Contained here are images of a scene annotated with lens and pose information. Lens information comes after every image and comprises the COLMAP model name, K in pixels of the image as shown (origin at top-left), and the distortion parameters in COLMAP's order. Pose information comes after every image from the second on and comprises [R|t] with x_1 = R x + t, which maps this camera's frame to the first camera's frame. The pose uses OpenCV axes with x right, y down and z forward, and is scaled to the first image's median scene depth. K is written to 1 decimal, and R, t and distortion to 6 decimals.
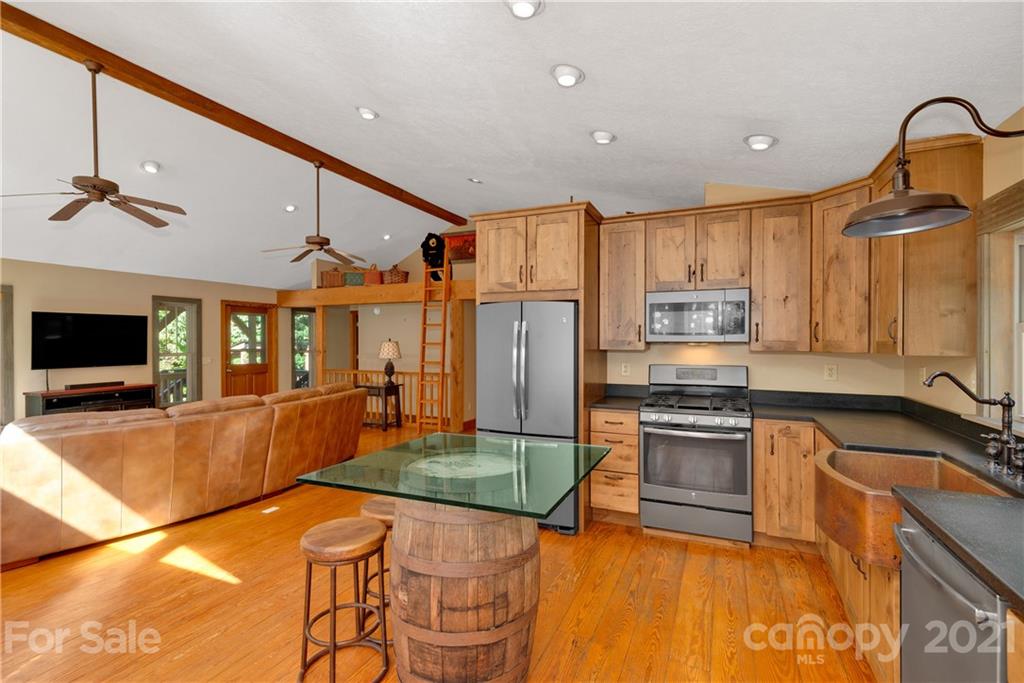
lens RADIAL K [[464.3, 0, 508.3], [0, 464.3, 339.6], [0, 0, 1]] dist [0.014748, -0.000995]
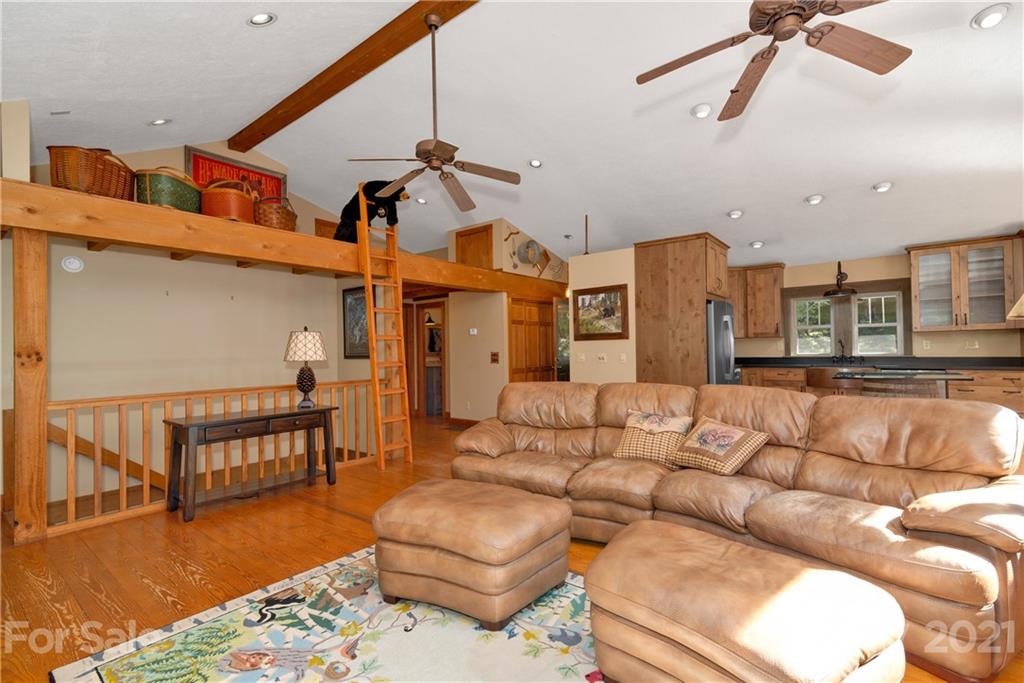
lens RADIAL K [[464.3, 0, 515.8], [0, 464.3, 345.1], [0, 0, 1]] dist [0.014748, -0.000995]
pose [[0.213594, 0.009794, 0.976873, -1.597773], [0.013736, 0.999821, -0.013027, 0.070969], [-0.976826, 0.016201, 0.213422, 1.379122]]
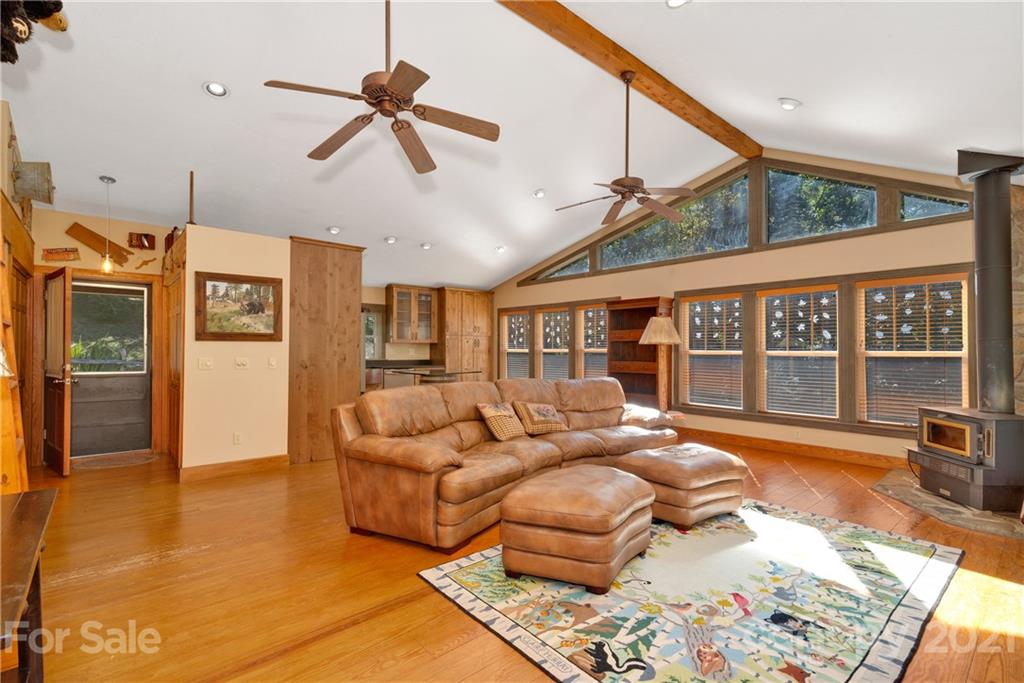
lens RADIAL K [[464.3, 0, 511.7], [0, 464.3, 341.6], [0, 0, 1]] dist [0.014748, -0.000995]
pose [[-0.919279, 0.009852, 0.393483, -1.158802], [0.001347, 0.999760, -0.021884, 0.067038], [-0.393604, -0.019587, -0.919072, 2.348217]]
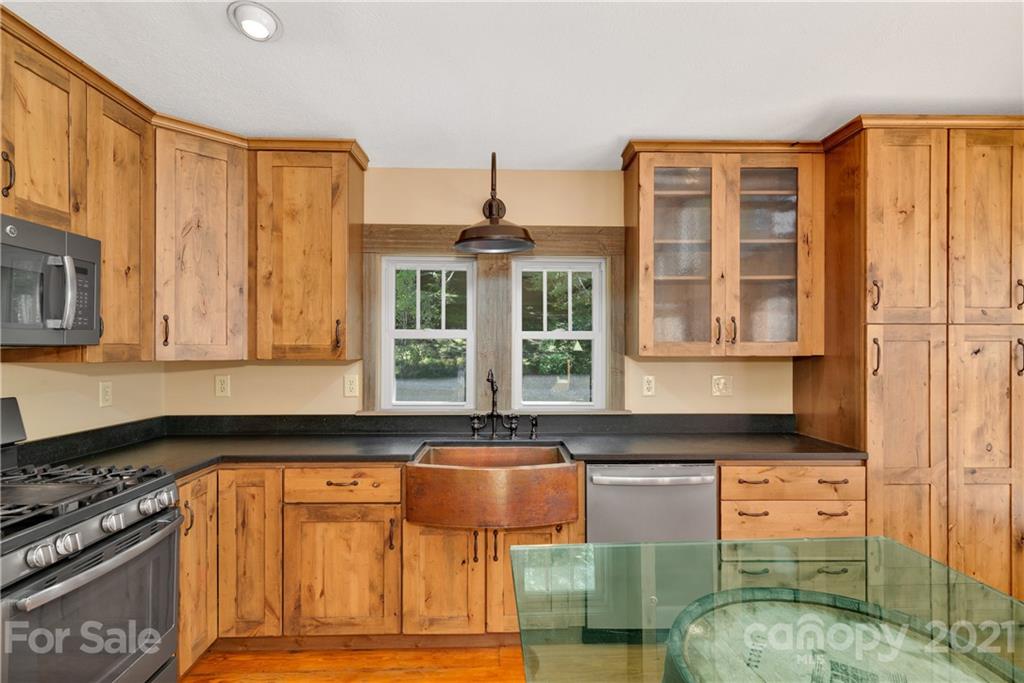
lens RADIAL K [[541.5, 0, 511.6], [0, 541.5, 347.3], [0, 0, 1]] dist [0.007778, 0.000153]
pose [[-0.464145, -0.001207, 0.885759, -0.215446], [-0.003057, 0.999995, -0.000239, 0.005586], [-0.885754, -0.002819, -0.464146, 0.851814]]
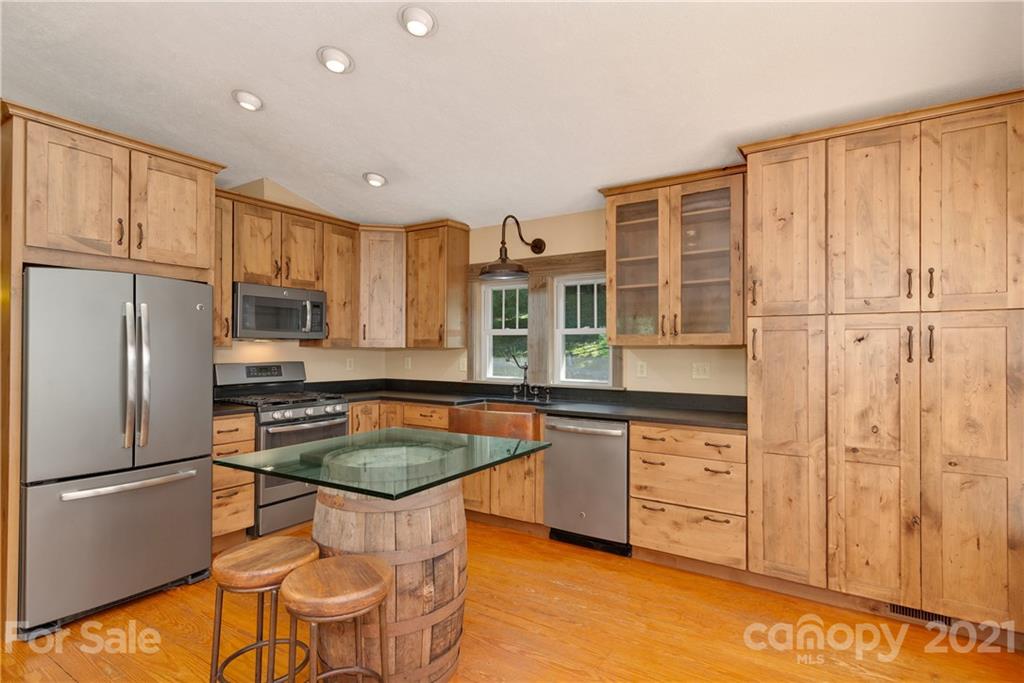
lens RADIAL K [[541.5, 0, 501.9], [0, 541.5, 343.9], [0, 0, 1]] dist [0.007778, 0.000153]
pose [[0.156095, 0.009190, 0.987699, -0.701968], [-0.005525, 0.999949, -0.008430, 0.025105], [-0.987727, -0.004142, 0.156137, 0.358031]]
